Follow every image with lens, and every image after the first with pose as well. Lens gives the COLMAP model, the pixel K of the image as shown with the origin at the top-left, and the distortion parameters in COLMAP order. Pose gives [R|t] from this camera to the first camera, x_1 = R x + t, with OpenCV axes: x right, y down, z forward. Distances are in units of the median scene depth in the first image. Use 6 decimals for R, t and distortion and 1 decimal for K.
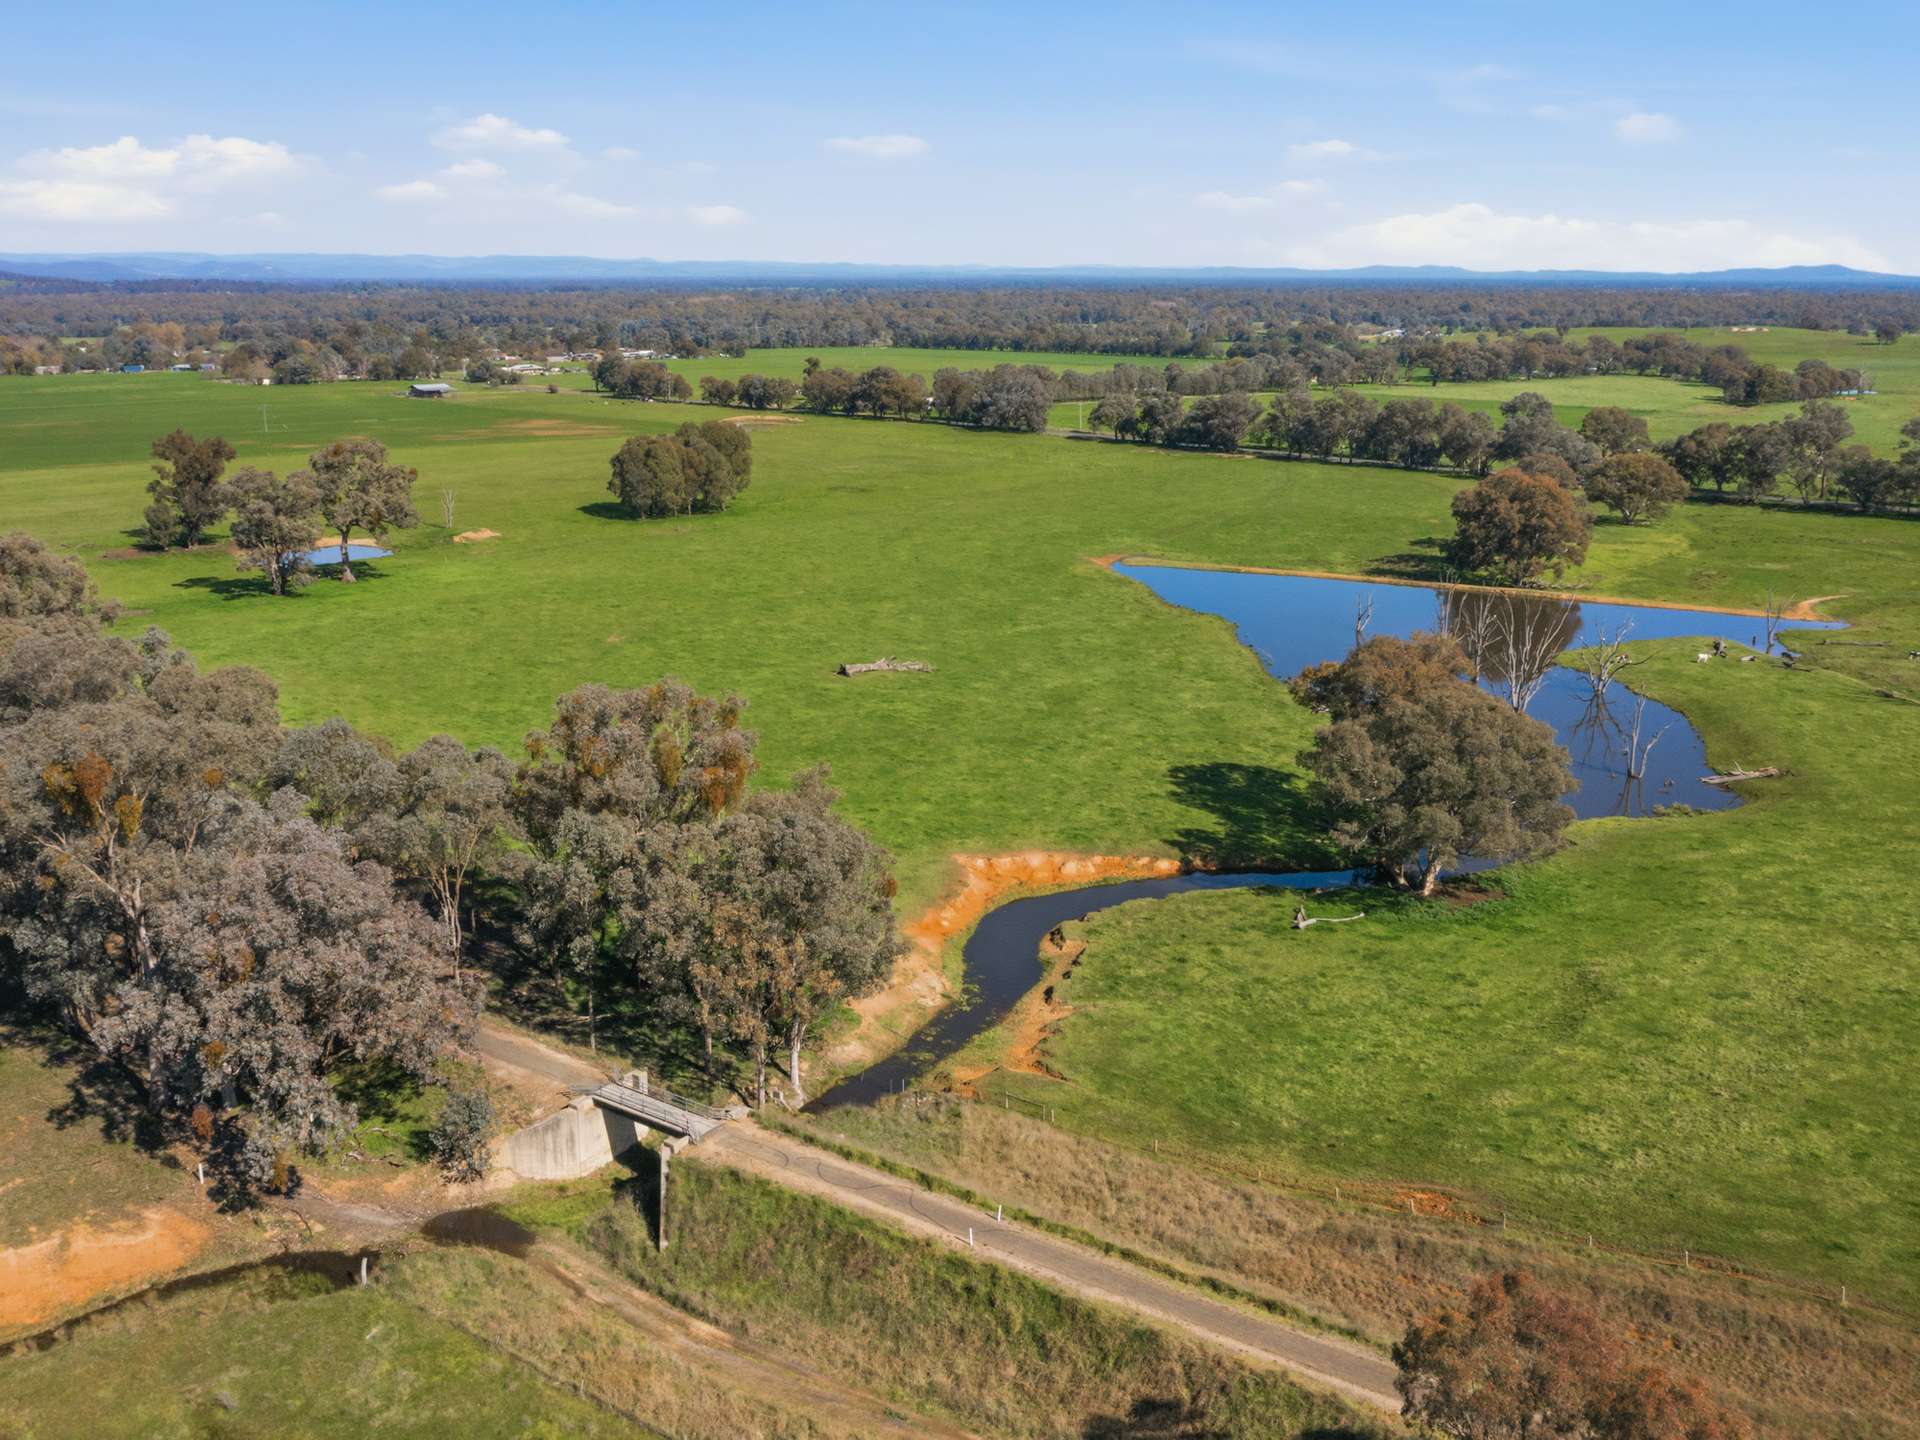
lens RADIAL K [[1688.4, 0, 960.0], [0, 1688.4, 720.0], [0, 0, 1]] dist [-0.025896, 0.007255]
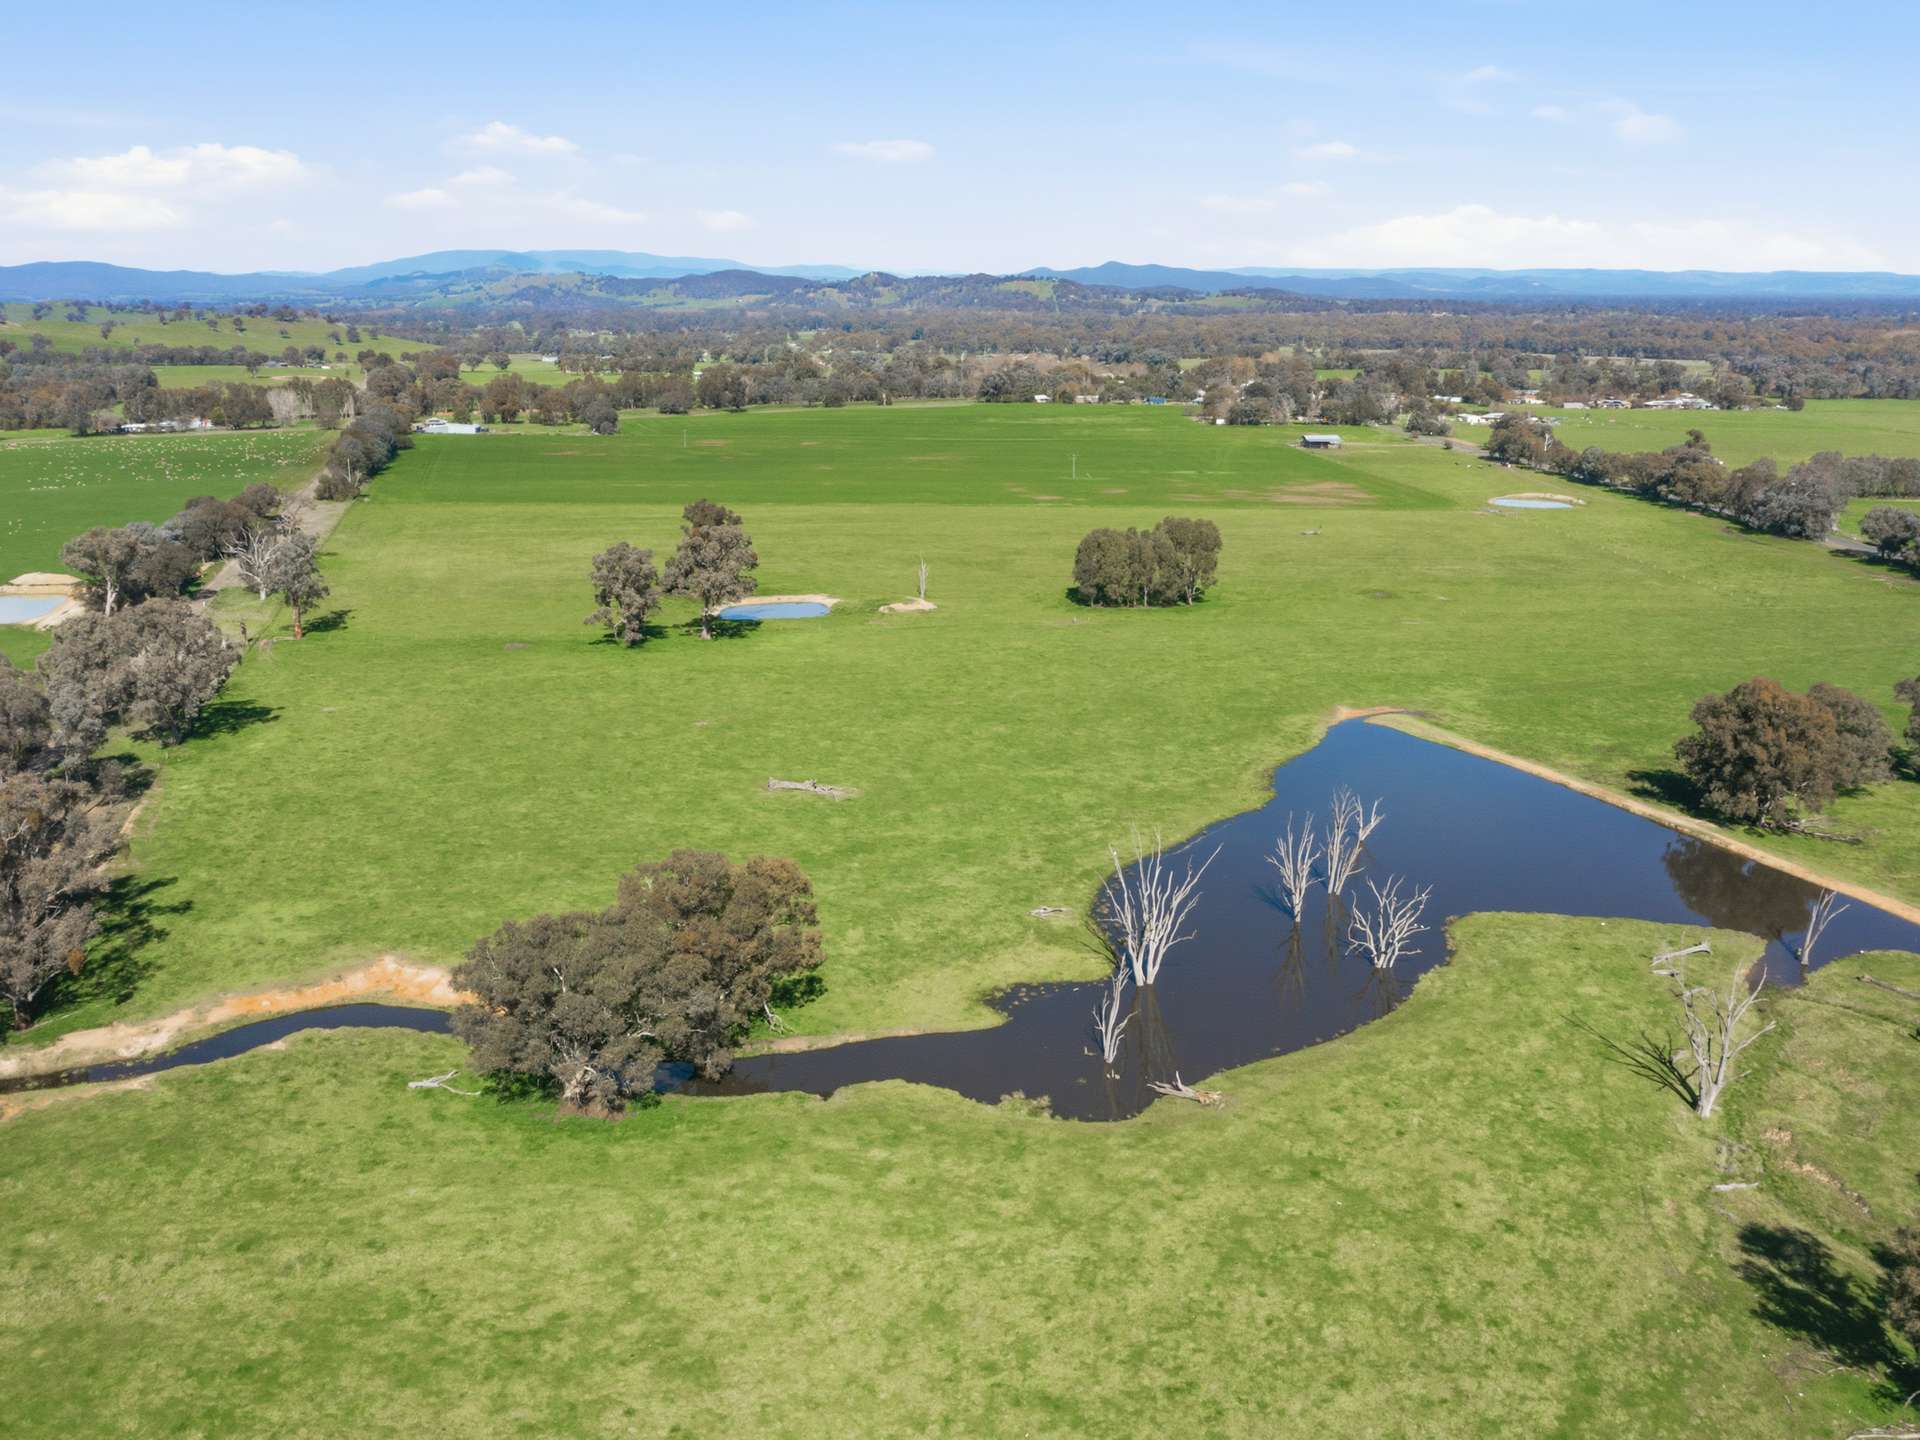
lens RADIAL K [[1688.4, 0, 960.0], [0, 1688.4, 720.0], [0, 0, 1]] dist [-0.025896, 0.007255]
pose [[0.779062, 0.151910, -0.608264, 0.266908], [-0.158981, 0.986357, 0.042714, -0.053088], [0.606455, 0.063426, 0.792584, 0.073131]]
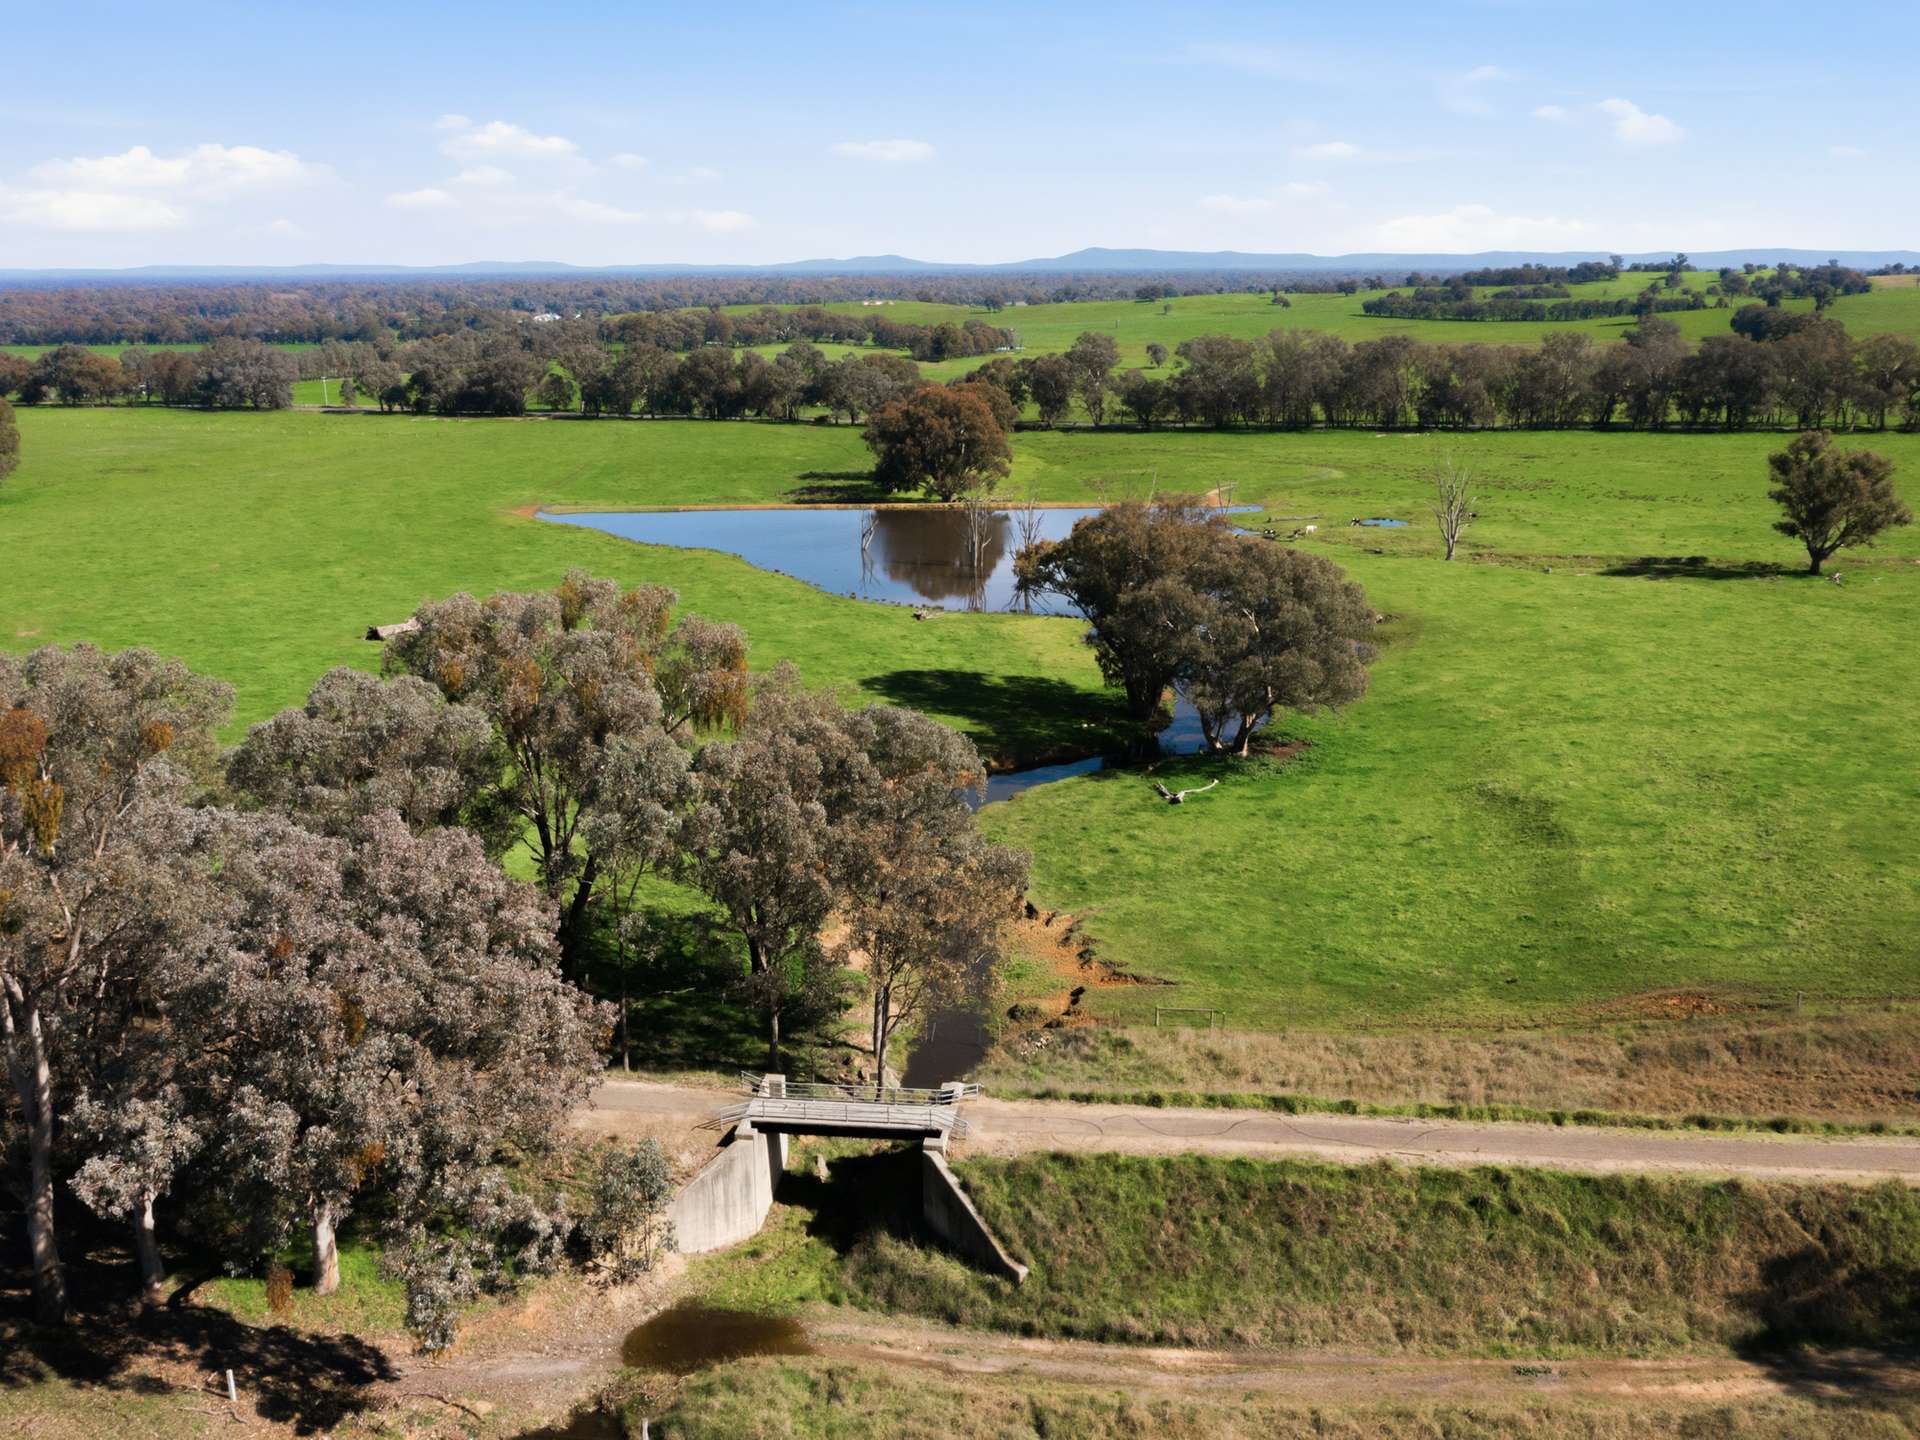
lens RADIAL K [[1688.4, 0, 960.0], [0, 1688.4, 720.0], [0, 0, 1]] dist [-0.025896, 0.007255]
pose [[0.883214, -0.129774, 0.450657, -0.066574], [0.126555, 0.991254, 0.037419, 0.006130], [-0.451572, 0.023984, 0.891912, 0.048388]]
